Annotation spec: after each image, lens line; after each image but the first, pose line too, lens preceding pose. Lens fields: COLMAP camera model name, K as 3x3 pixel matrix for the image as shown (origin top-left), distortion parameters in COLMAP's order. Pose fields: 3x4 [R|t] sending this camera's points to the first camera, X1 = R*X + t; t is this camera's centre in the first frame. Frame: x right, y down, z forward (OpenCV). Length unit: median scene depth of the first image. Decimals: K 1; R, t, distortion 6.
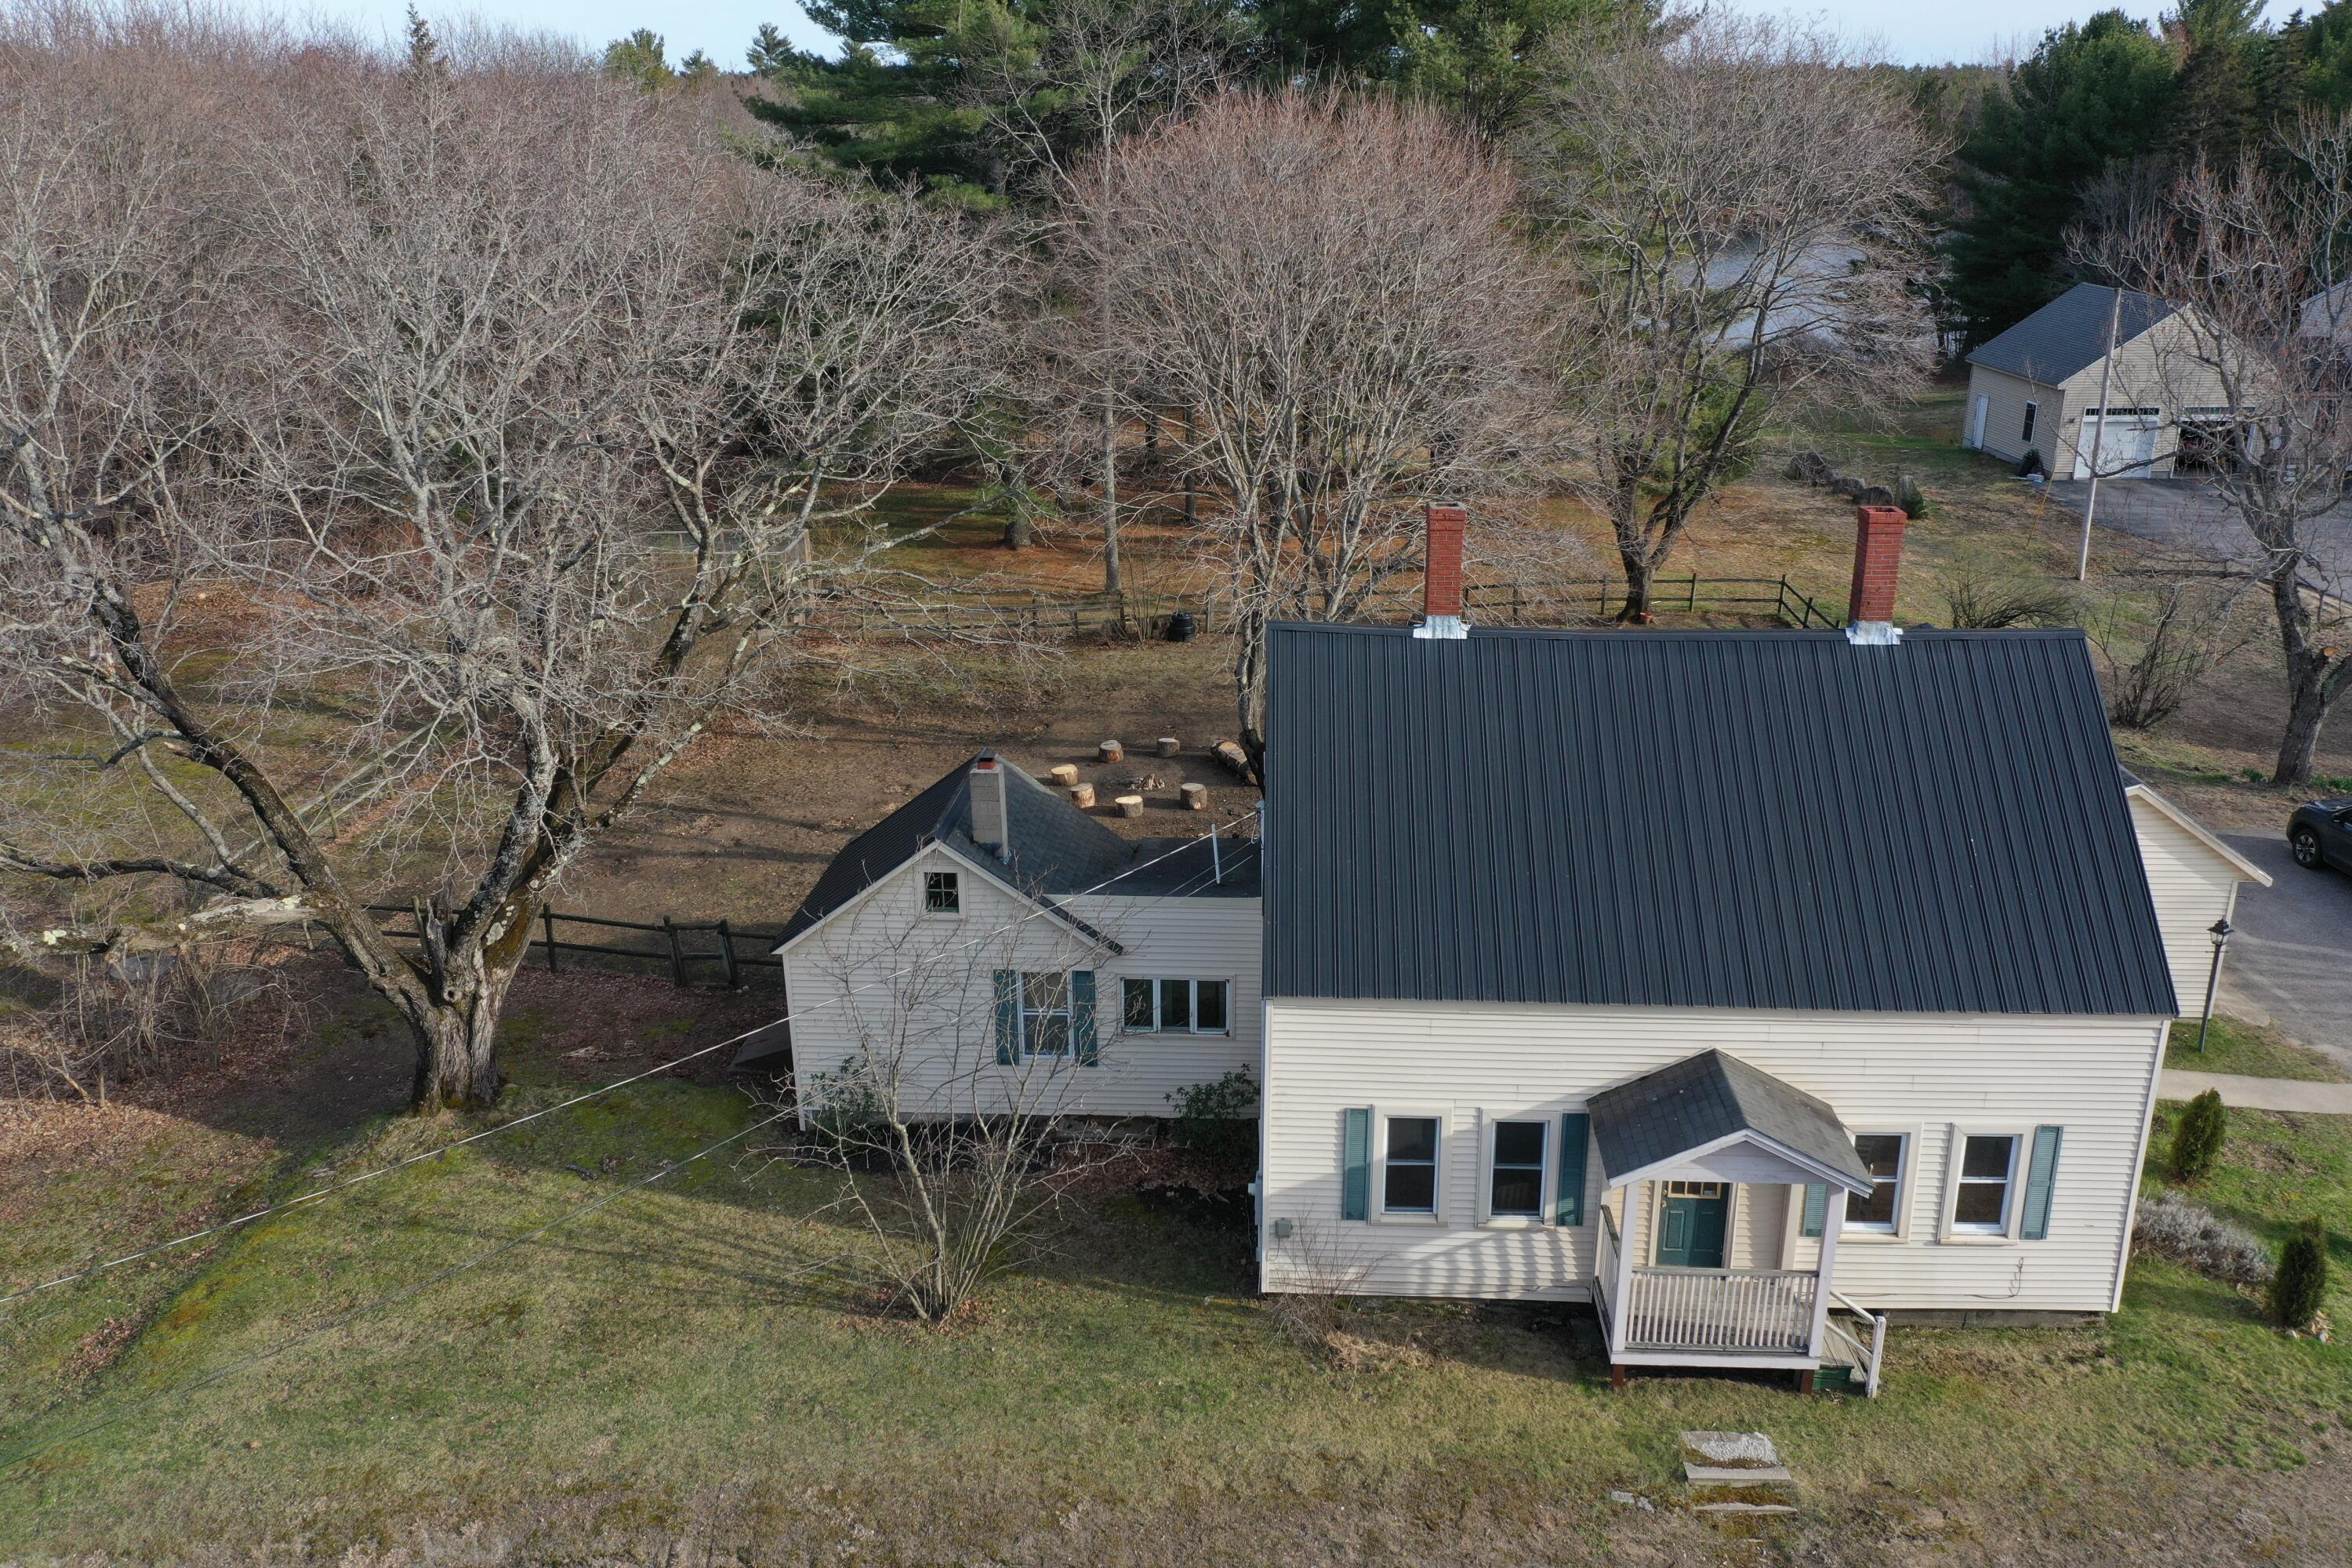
lens RADIAL K [[1811.7, 0, 1176.0], [0, 1811.7, 784.0], [0, 0, 1]] dist [0.001190, -0.006964]
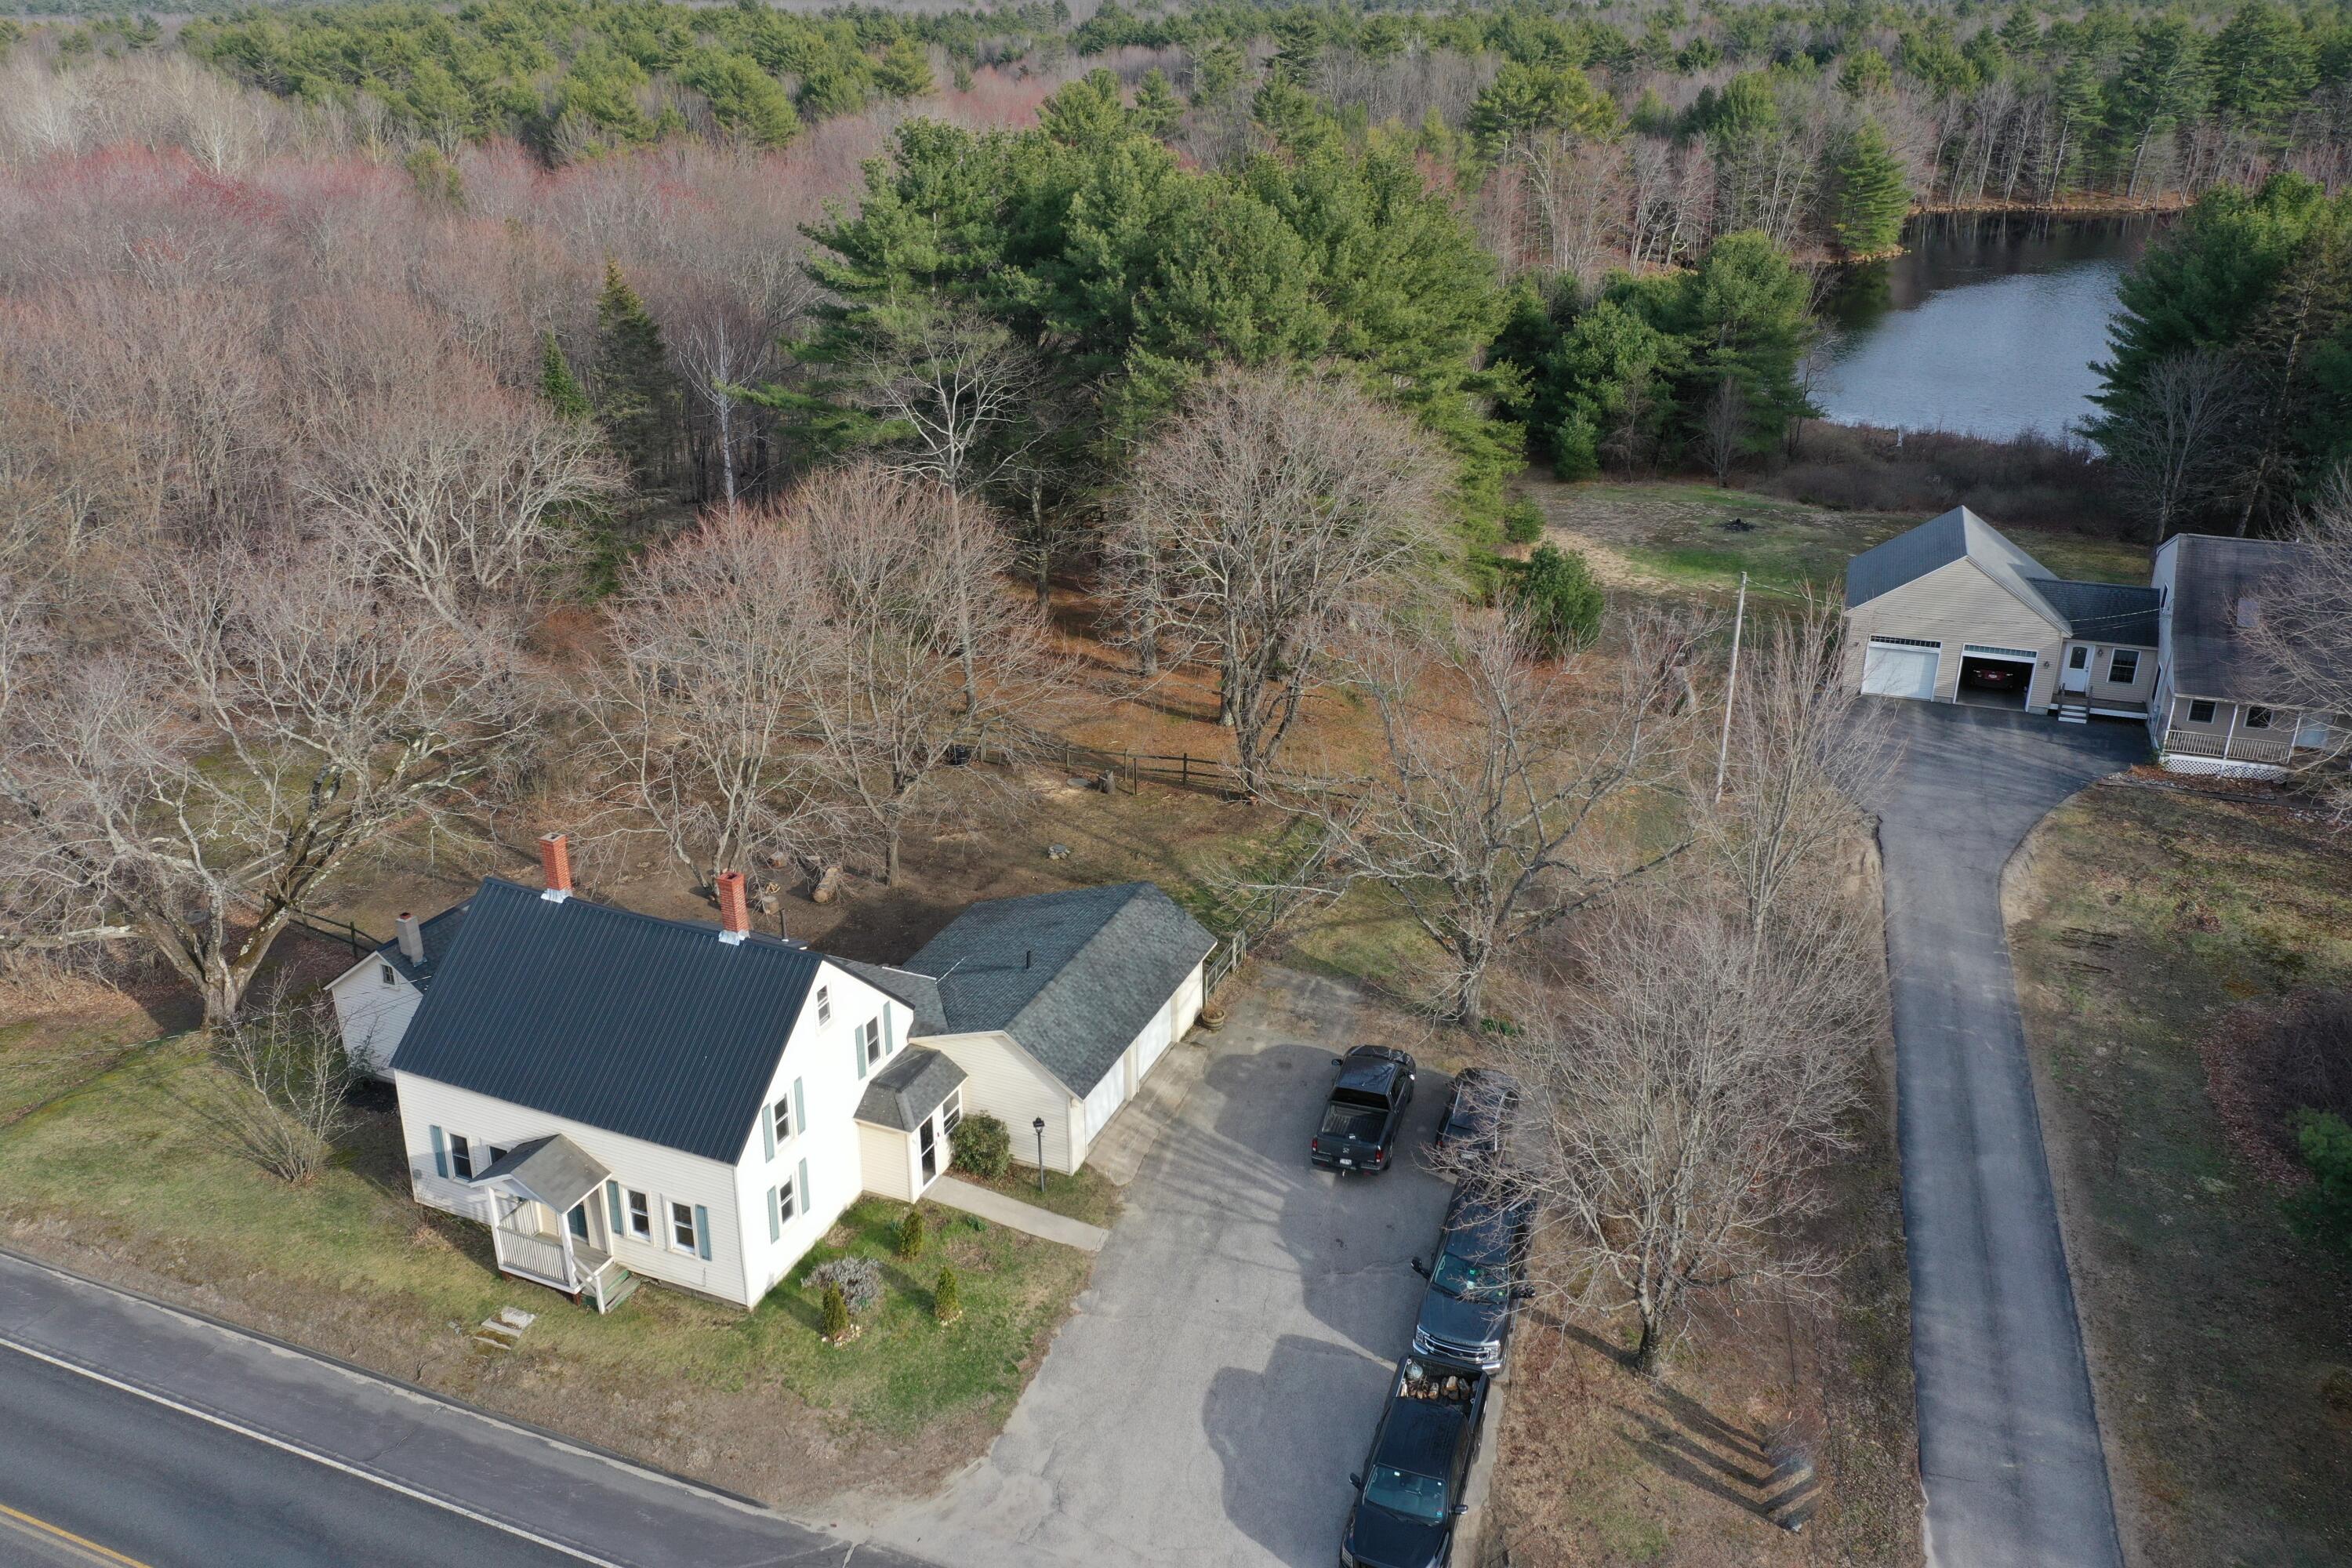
lens RADIAL K [[1811.7, 0, 1176.0], [0, 1811.7, 784.0], [0, 0, 1]] dist [0.001190, -0.006964]
pose [[0.935396, 0.143585, -0.323138, 1.510645], [-0.124298, 0.989042, 0.079667, -0.482872], [0.331036, -0.034355, 0.942992, -0.678174]]
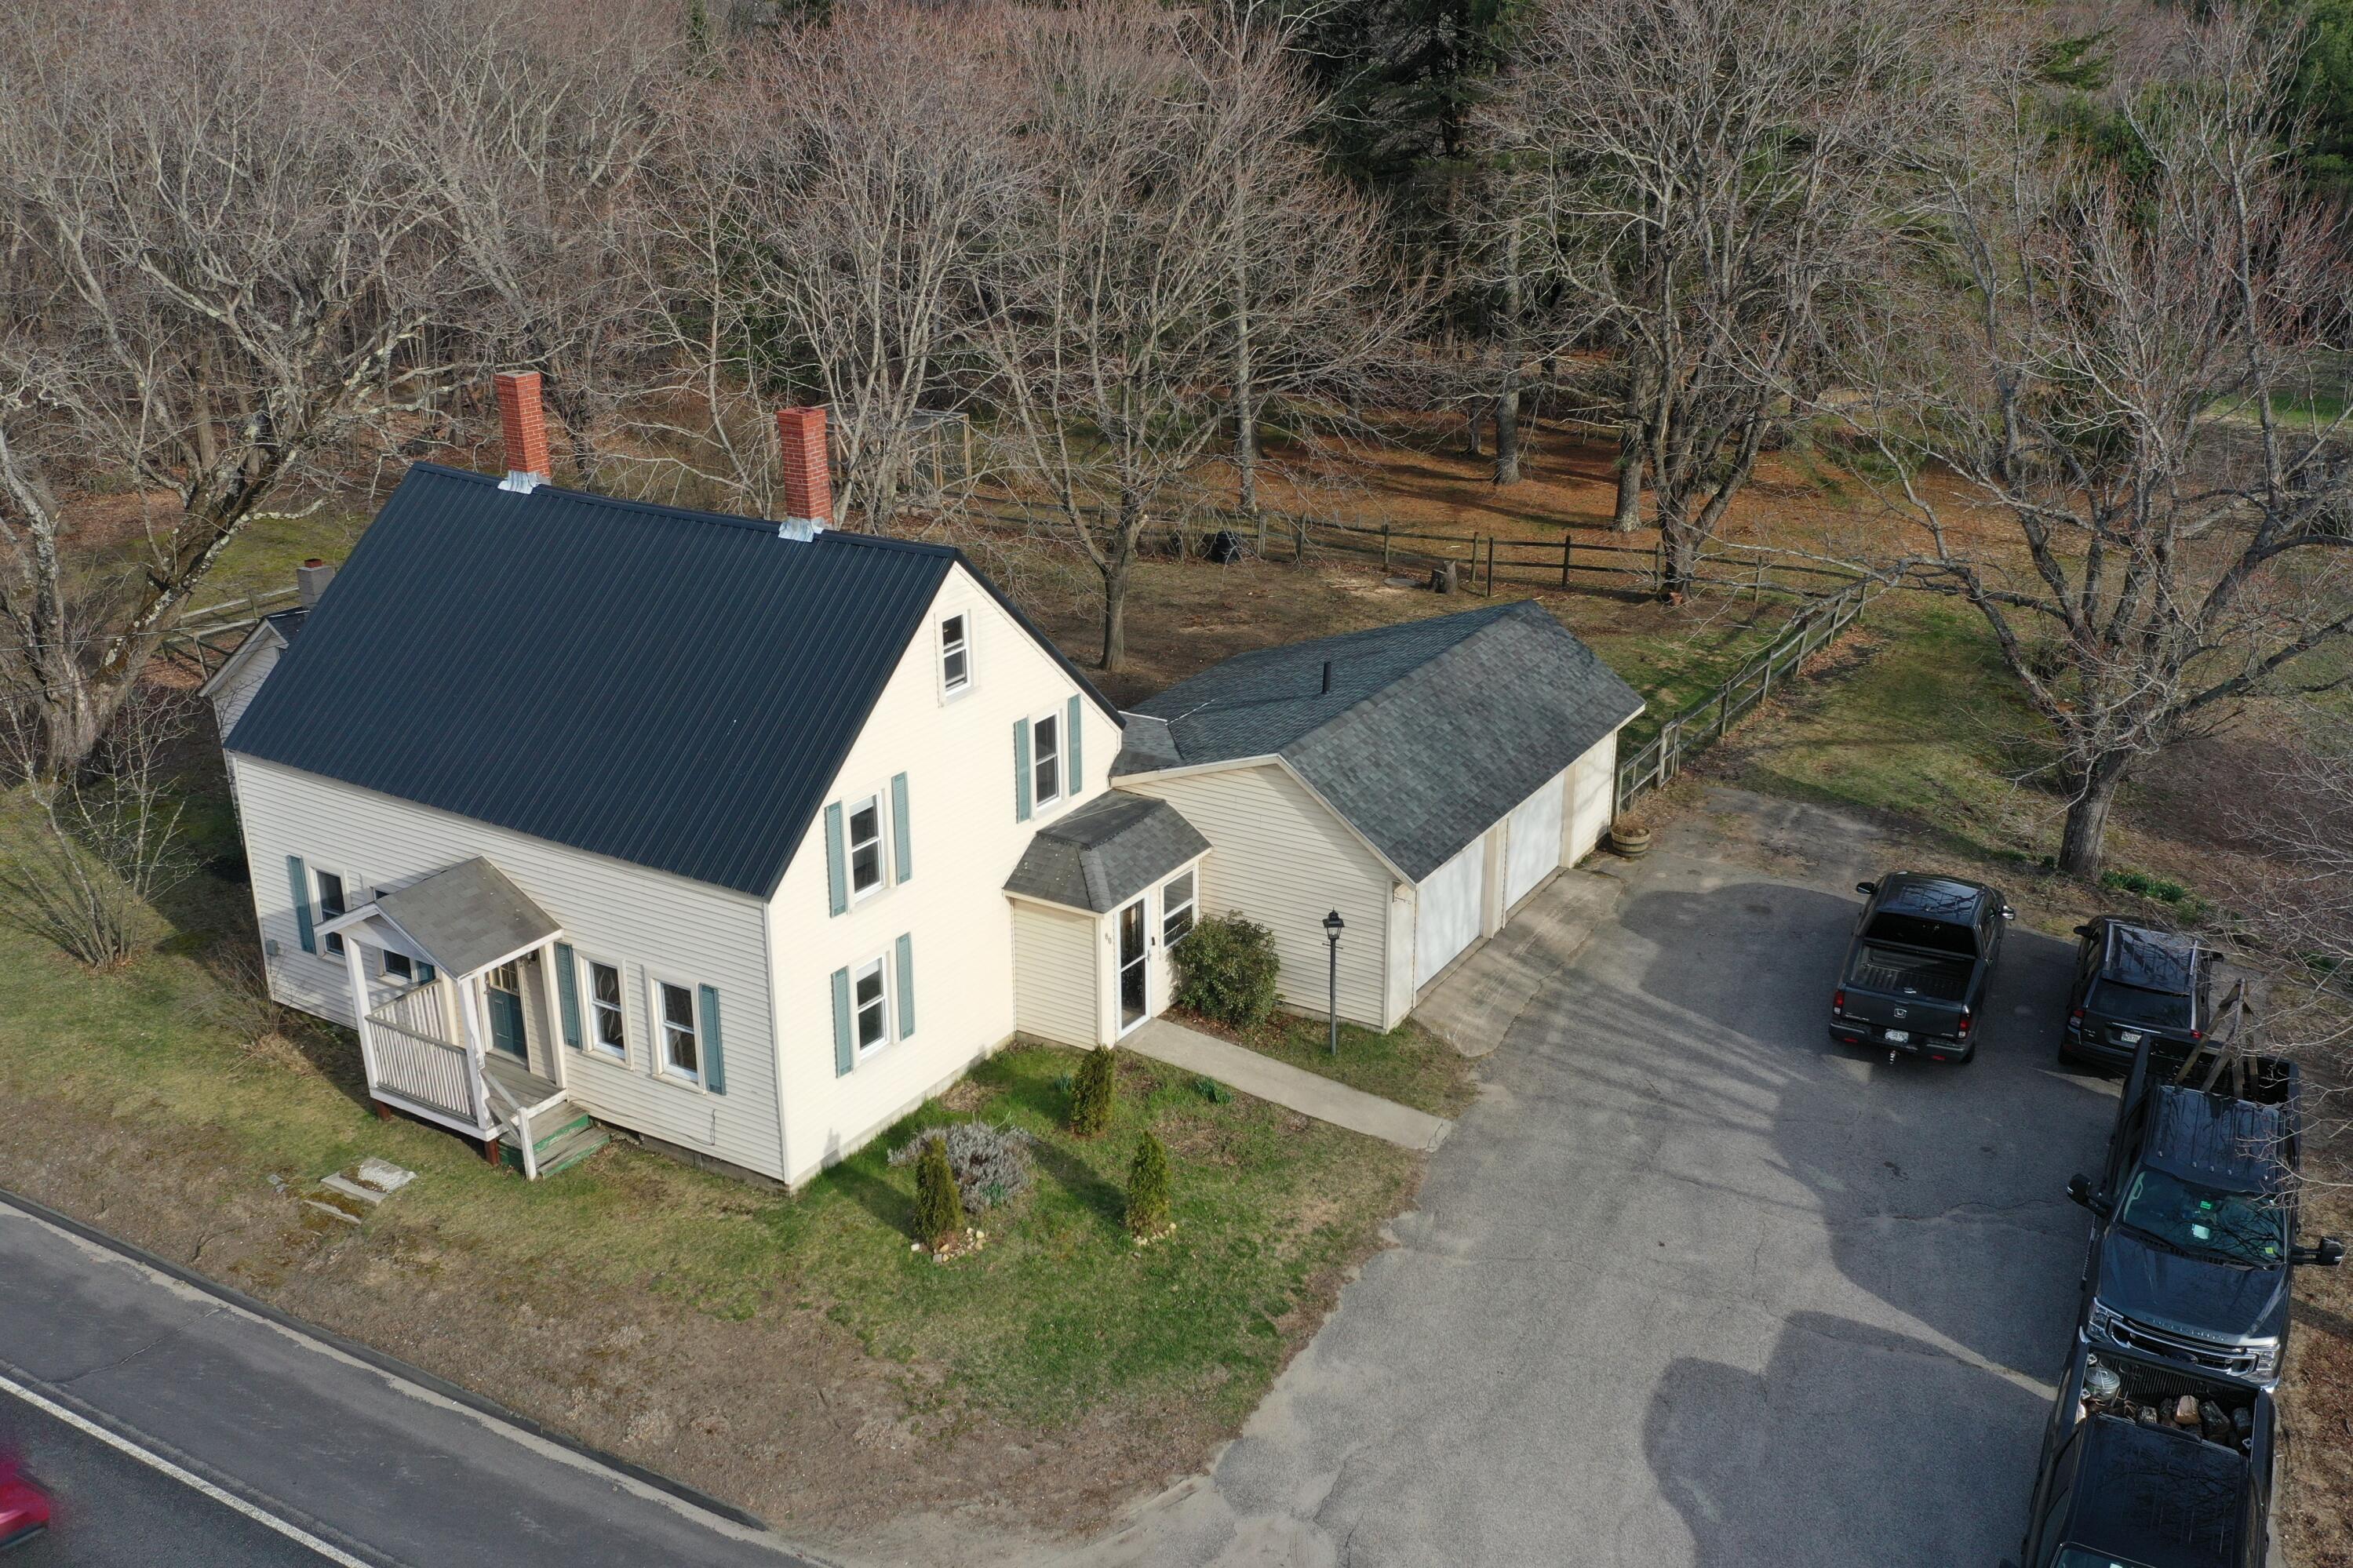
lens RADIAL K [[2079.3, 0, 1212.3], [0, 2079.3, 897.6], [0, 0, 1]] dist [0.000175, -0.007468]
pose [[0.879116, 0.193249, -0.435672, 1.243109], [-0.165390, 0.981001, 0.101406, -0.037672], [0.446992, -0.017092, 0.894375, 0.024421]]
